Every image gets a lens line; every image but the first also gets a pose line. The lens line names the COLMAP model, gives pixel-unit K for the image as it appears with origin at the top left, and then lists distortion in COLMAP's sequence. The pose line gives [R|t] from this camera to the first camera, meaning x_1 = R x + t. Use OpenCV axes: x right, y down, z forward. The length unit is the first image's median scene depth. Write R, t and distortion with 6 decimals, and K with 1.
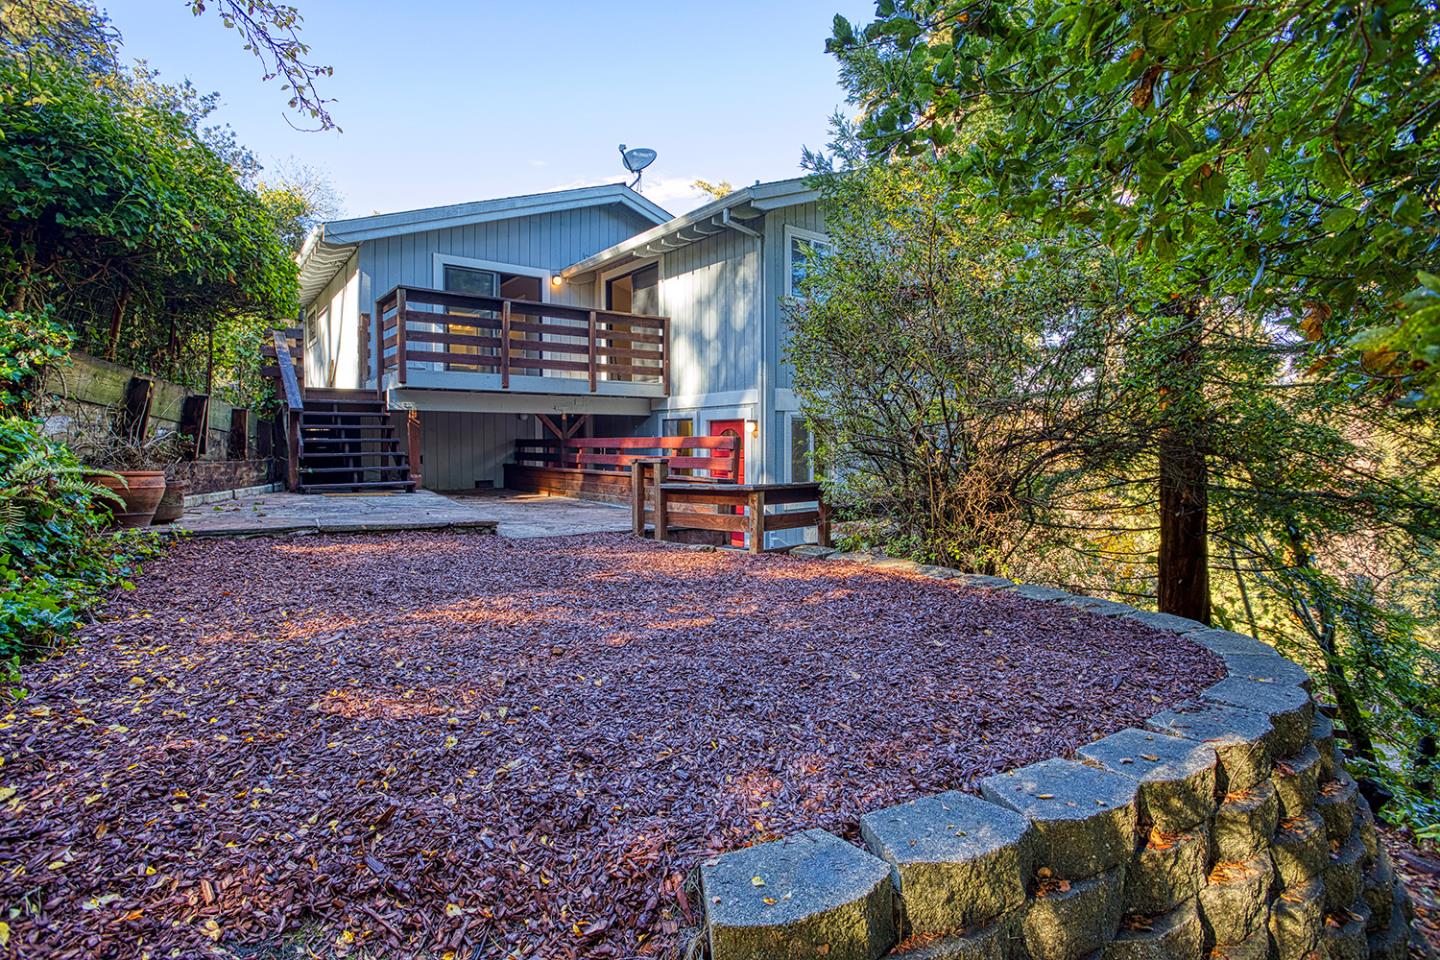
lens RADIAL K [[697.9, 0, 709.0], [0, 697.9, 466.8], [0, 0, 1]] dist [-0.069909, 0.031074]
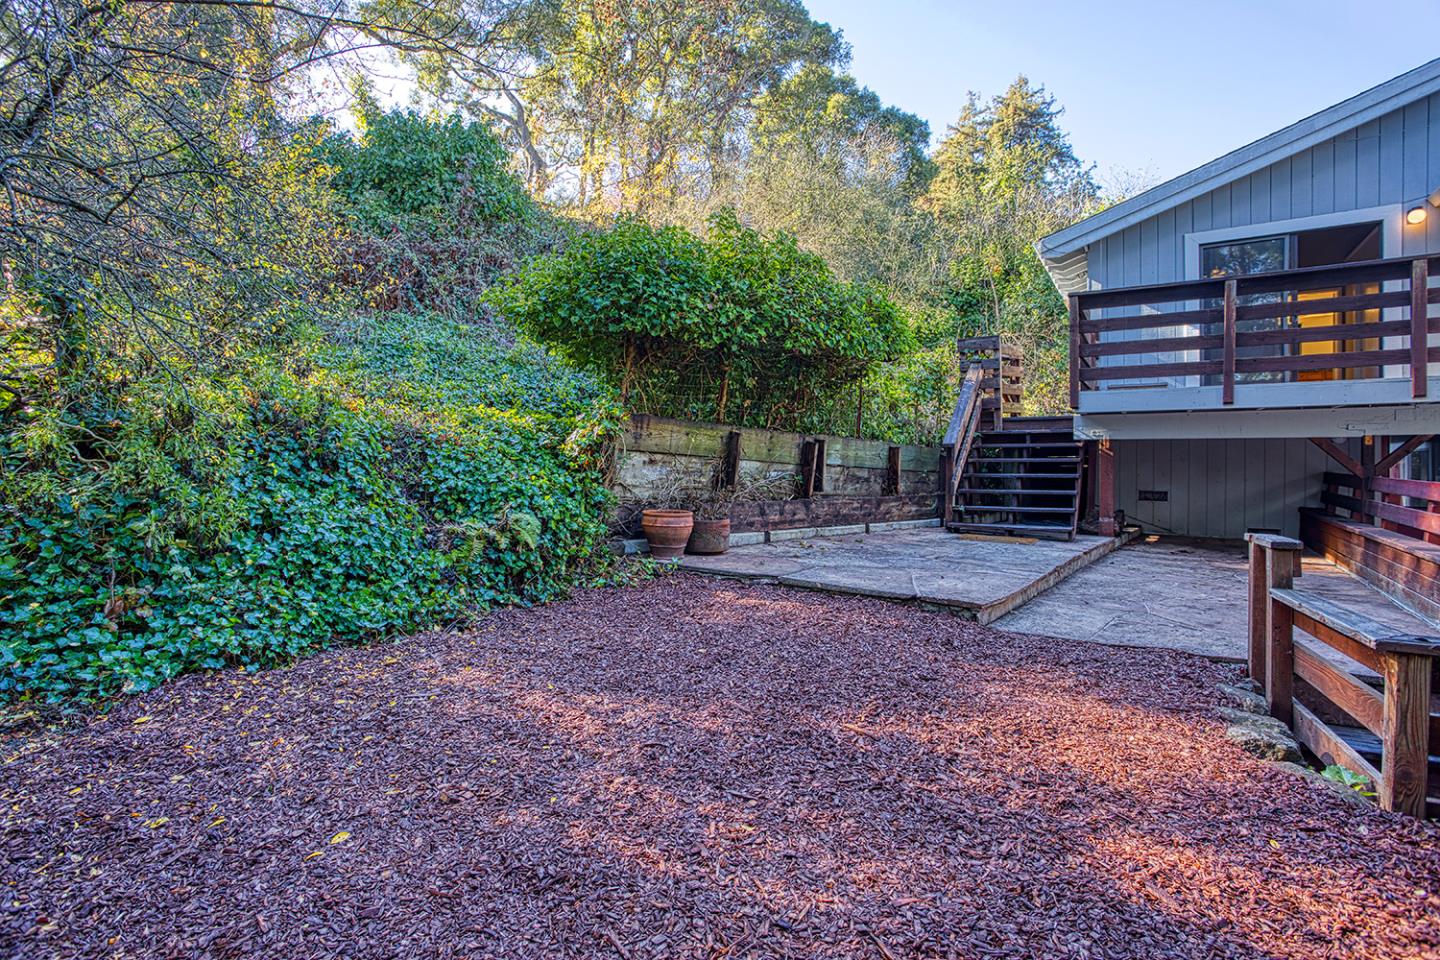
lens RADIAL K [[697.9, 0, 709.0], [0, 697.9, 466.8], [0, 0, 1]] dist [-0.069909, 0.031074]
pose [[0.340893, 0.013026, -0.940012, 0.176206], [-0.030350, 0.999535, 0.002845, -0.037608], [0.939612, 0.027560, 0.341130, 0.281735]]
